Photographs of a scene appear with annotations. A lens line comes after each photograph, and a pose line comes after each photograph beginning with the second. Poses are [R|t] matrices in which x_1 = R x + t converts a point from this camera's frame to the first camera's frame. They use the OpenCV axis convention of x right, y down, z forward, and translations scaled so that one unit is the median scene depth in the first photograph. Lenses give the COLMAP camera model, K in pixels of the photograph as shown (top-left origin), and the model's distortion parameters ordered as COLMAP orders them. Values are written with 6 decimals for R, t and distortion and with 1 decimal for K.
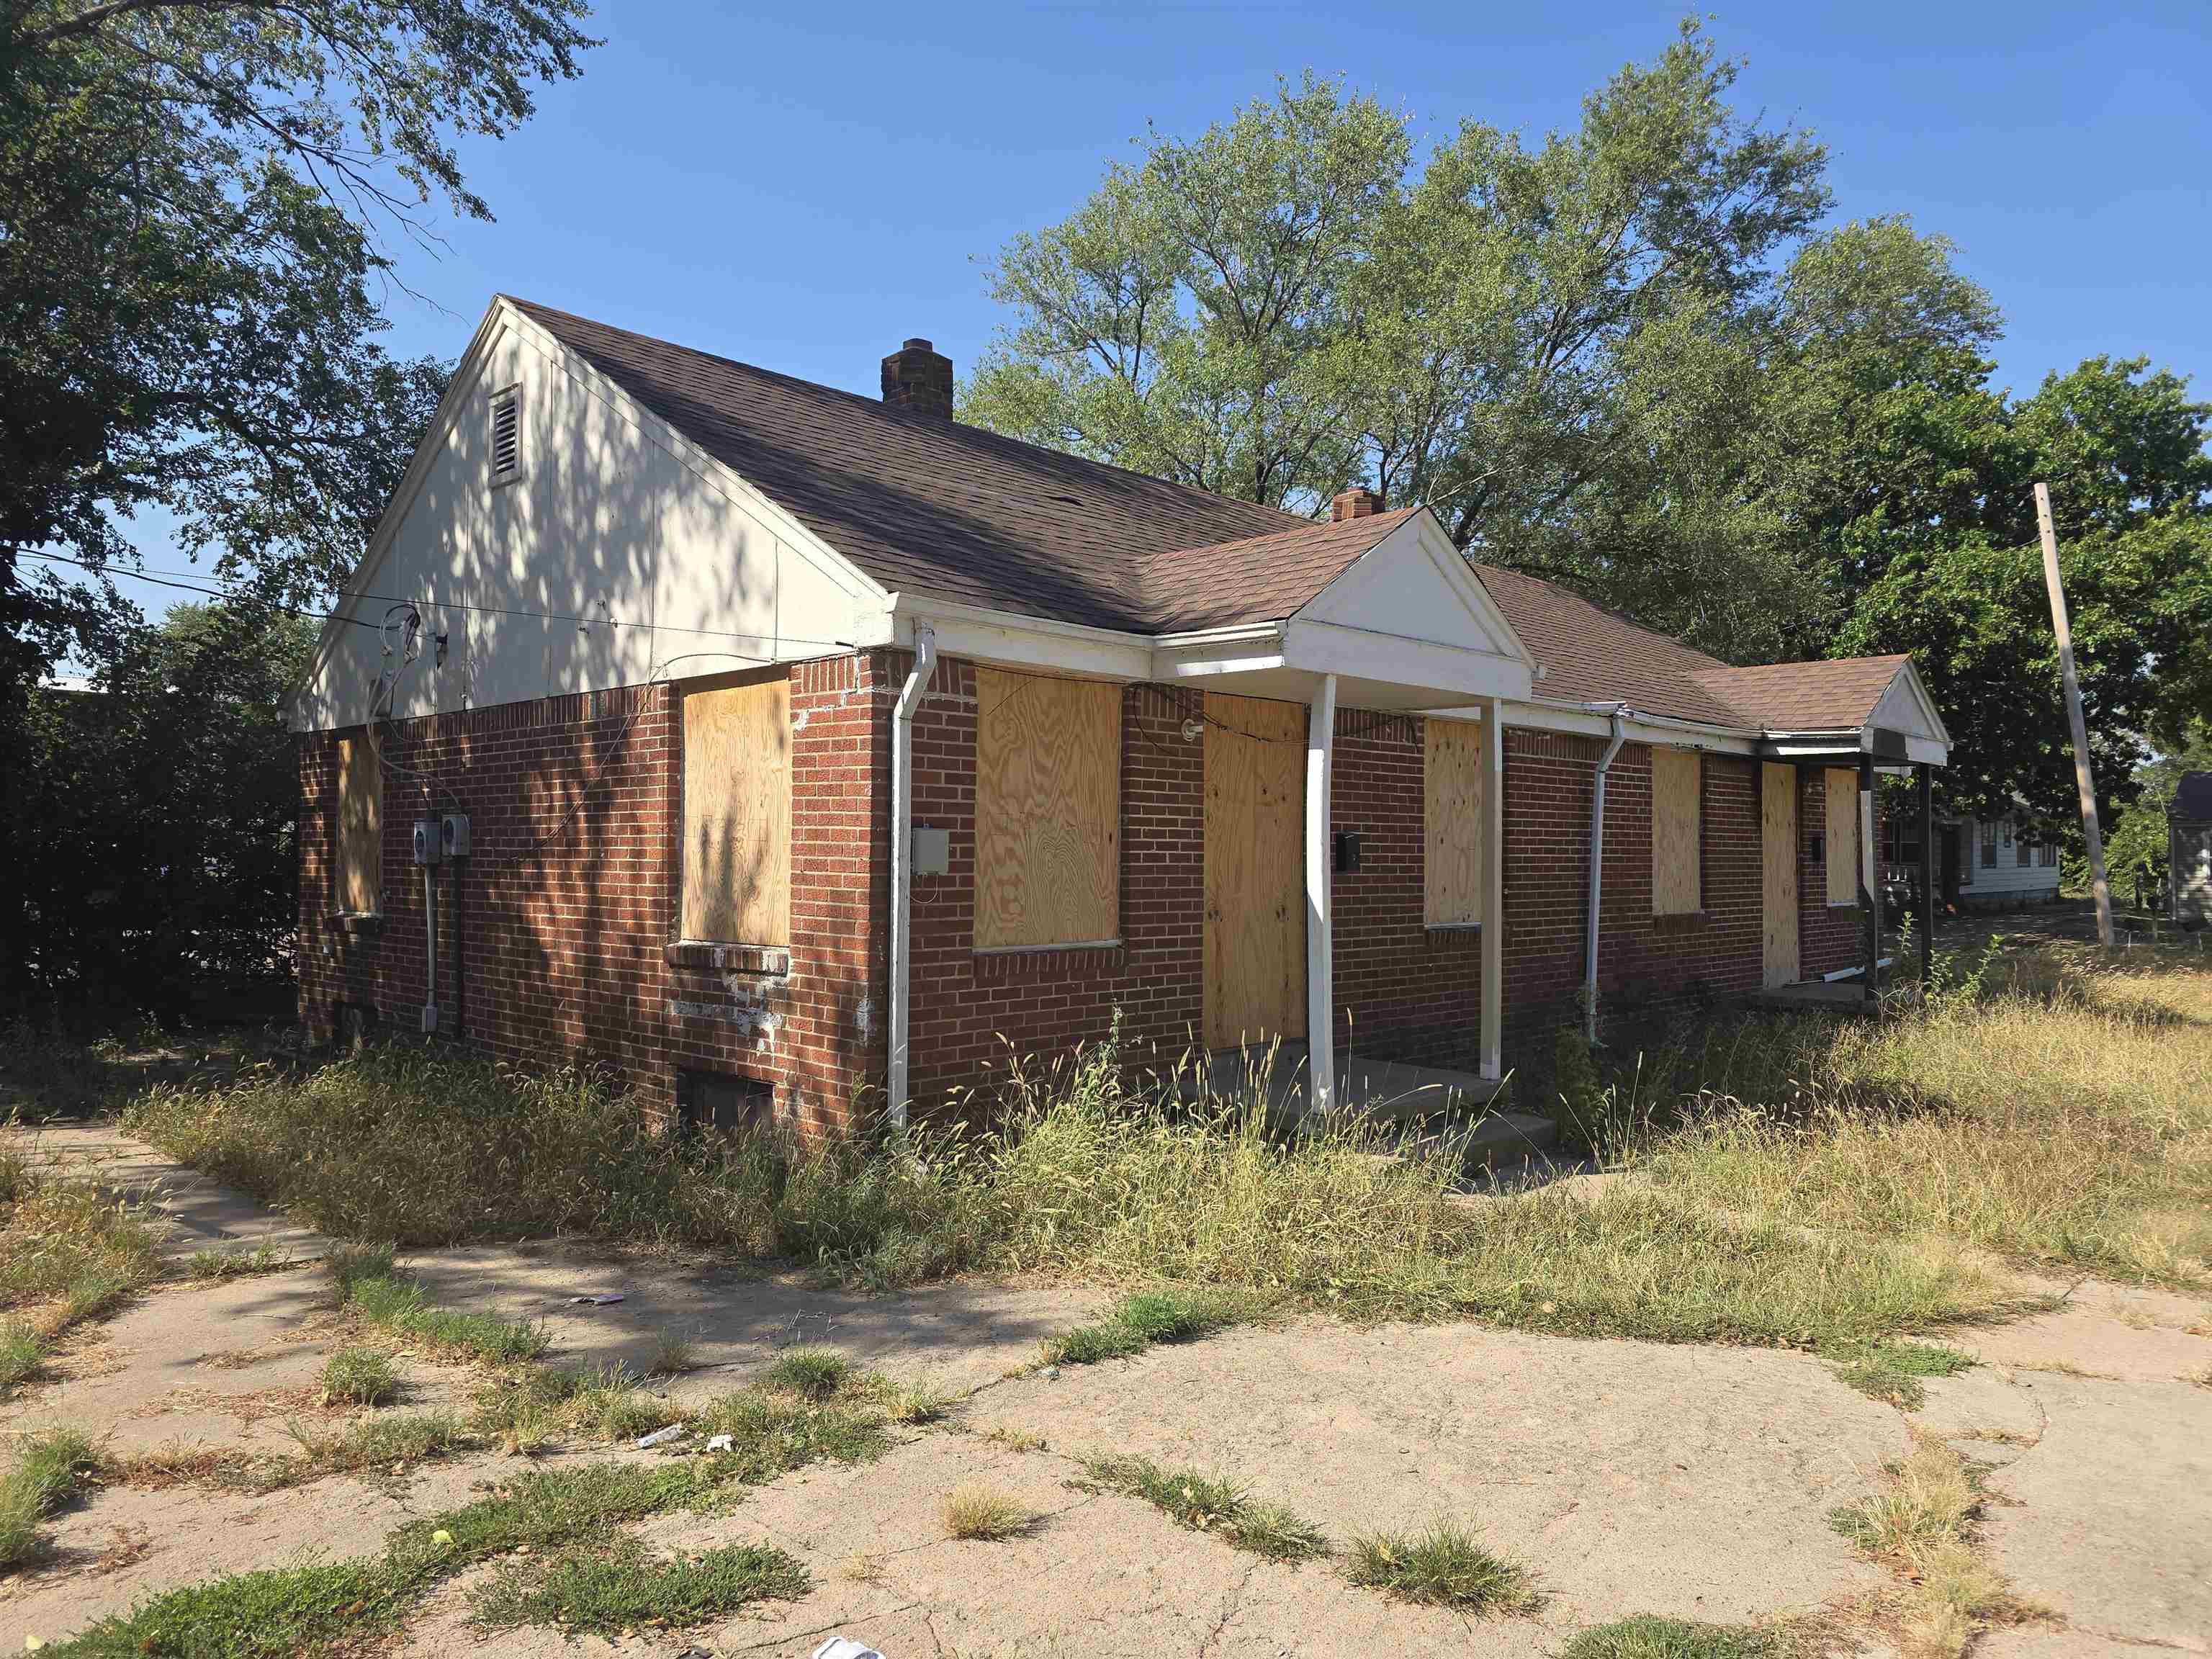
lens RADIAL K [[1486.8, 0, 1108.6], [0, 1486.8, 813.1], [0, 0, 1]] dist [0.010034, -0.014670]
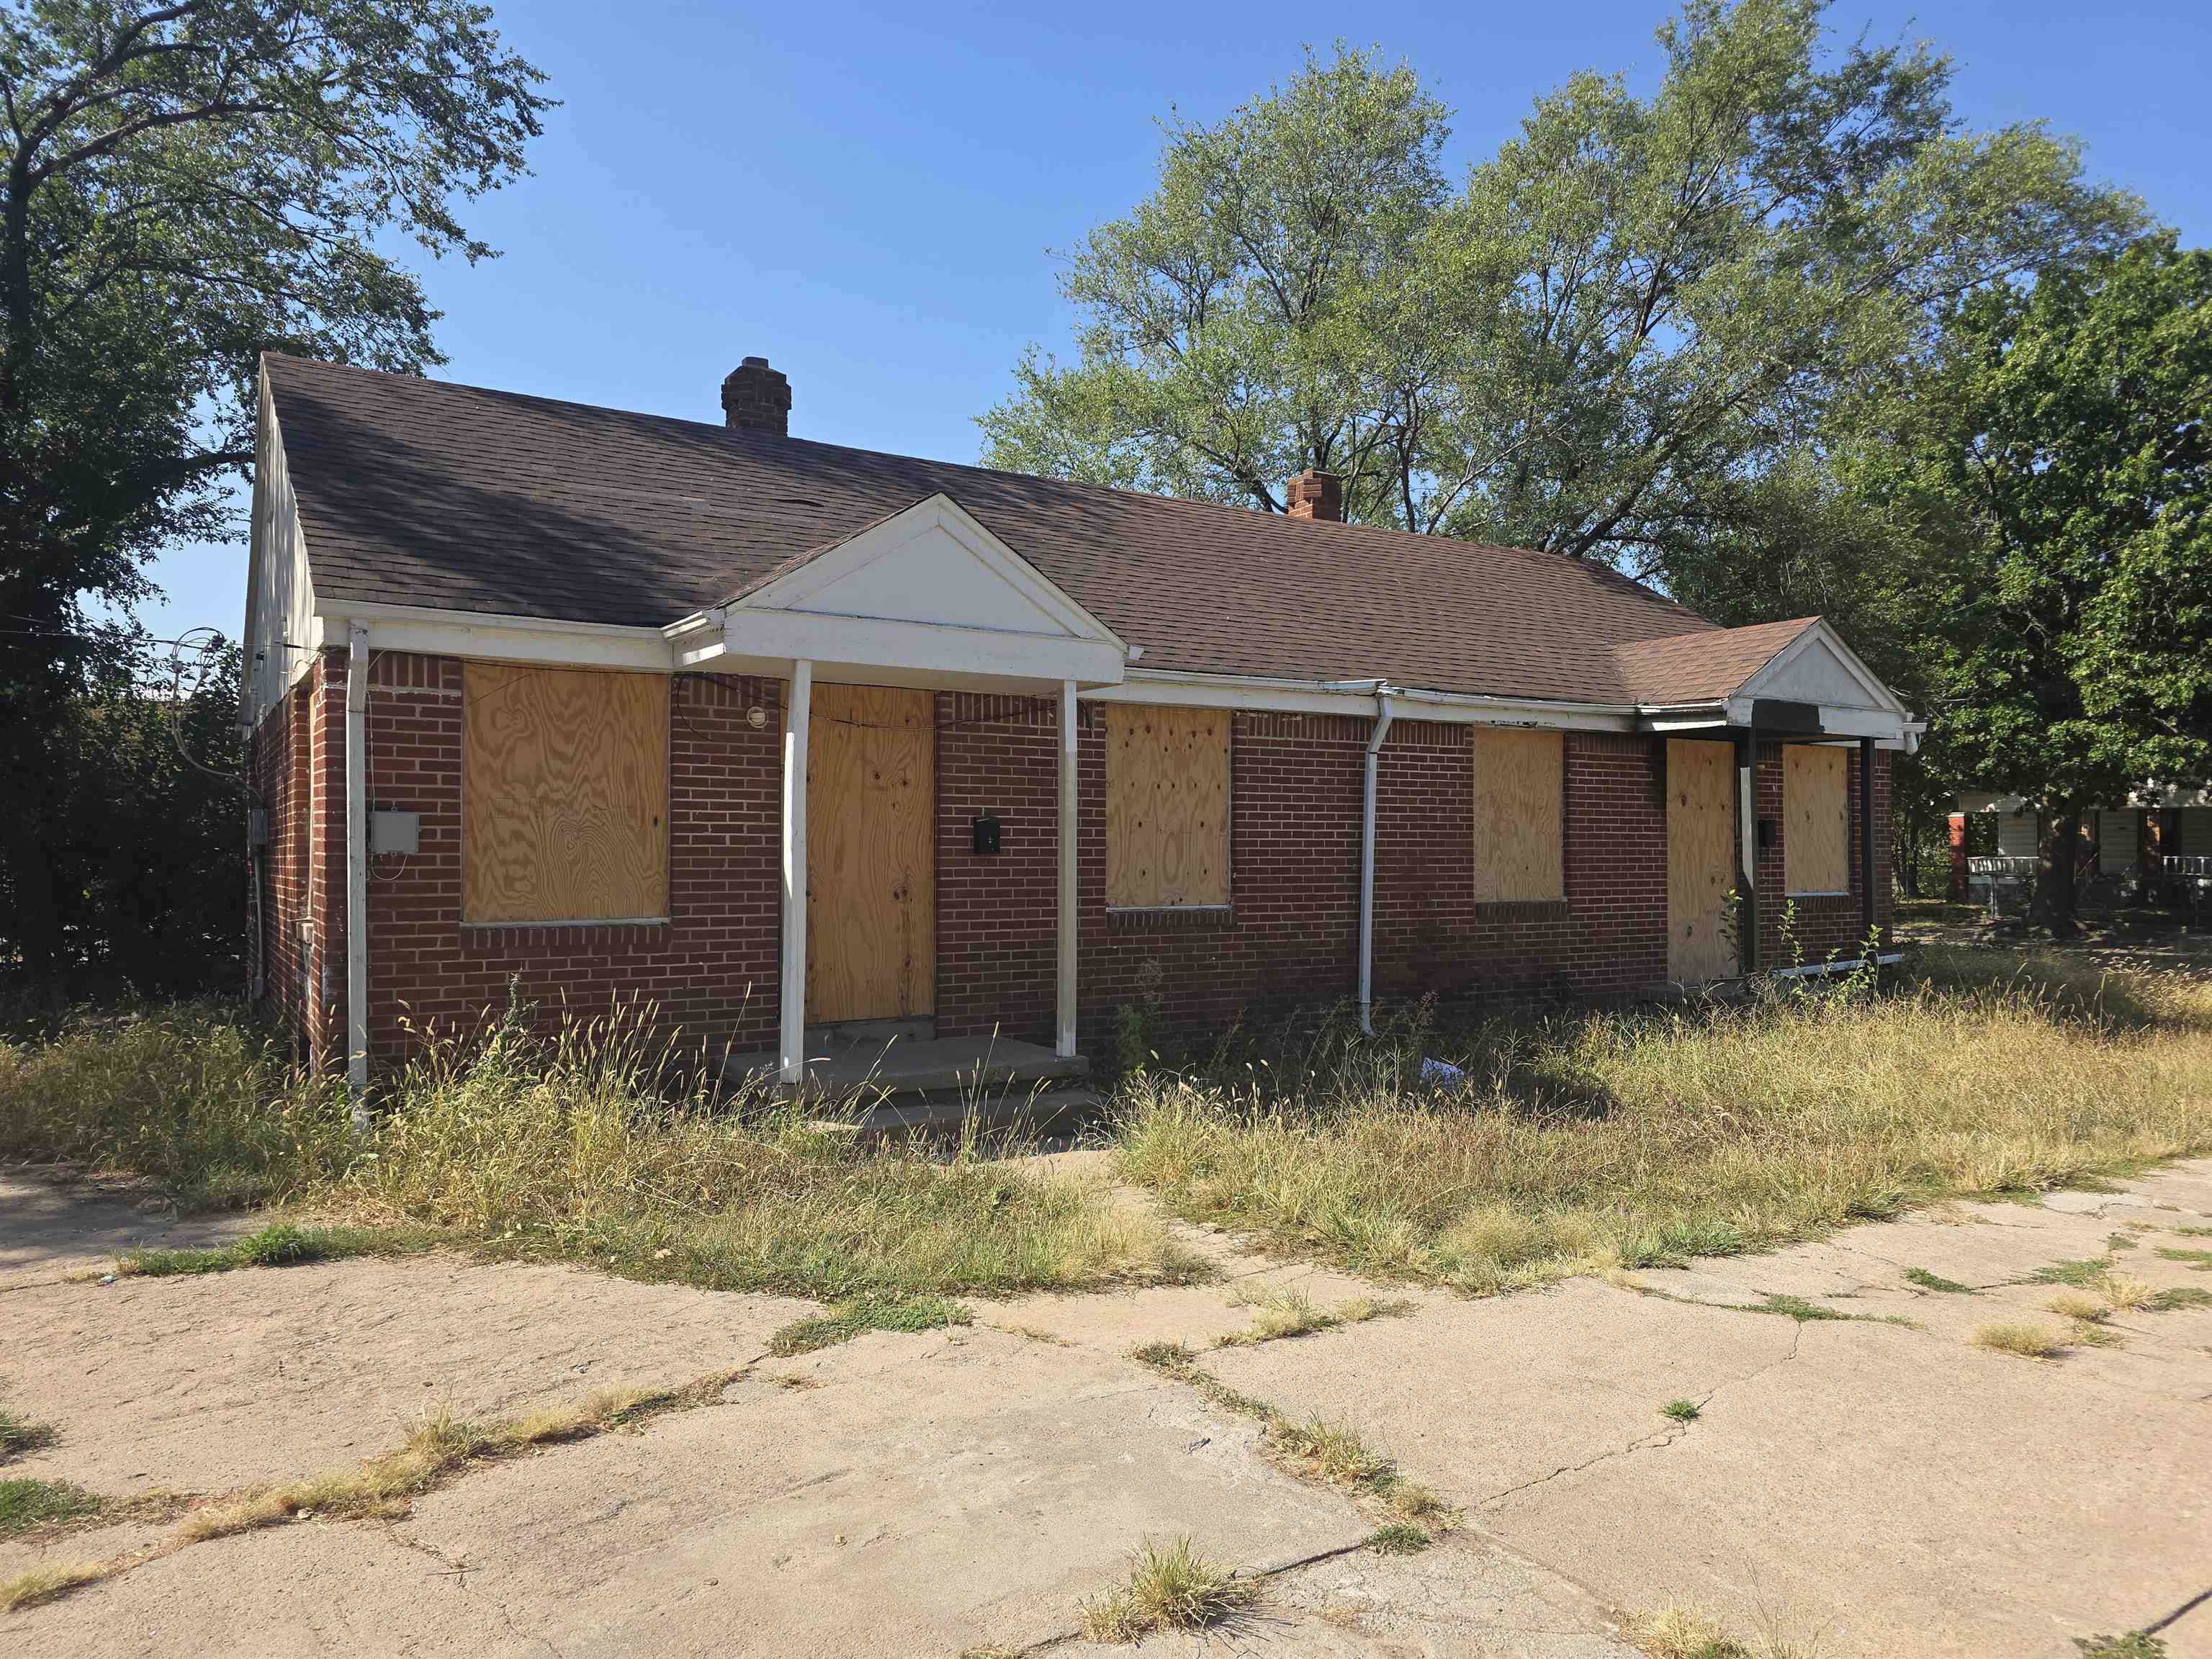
lens RADIAL K [[1486.8, 0, 1116.0], [0, 1486.8, 844.6], [0, 0, 1]] dist [0.010034, -0.014670]
pose [[0.978482, -0.010900, -0.206042, 0.413162], [0.014390, 0.999777, 0.015449, 0.016692], [0.205828, -0.018082, 0.978421, 0.025108]]
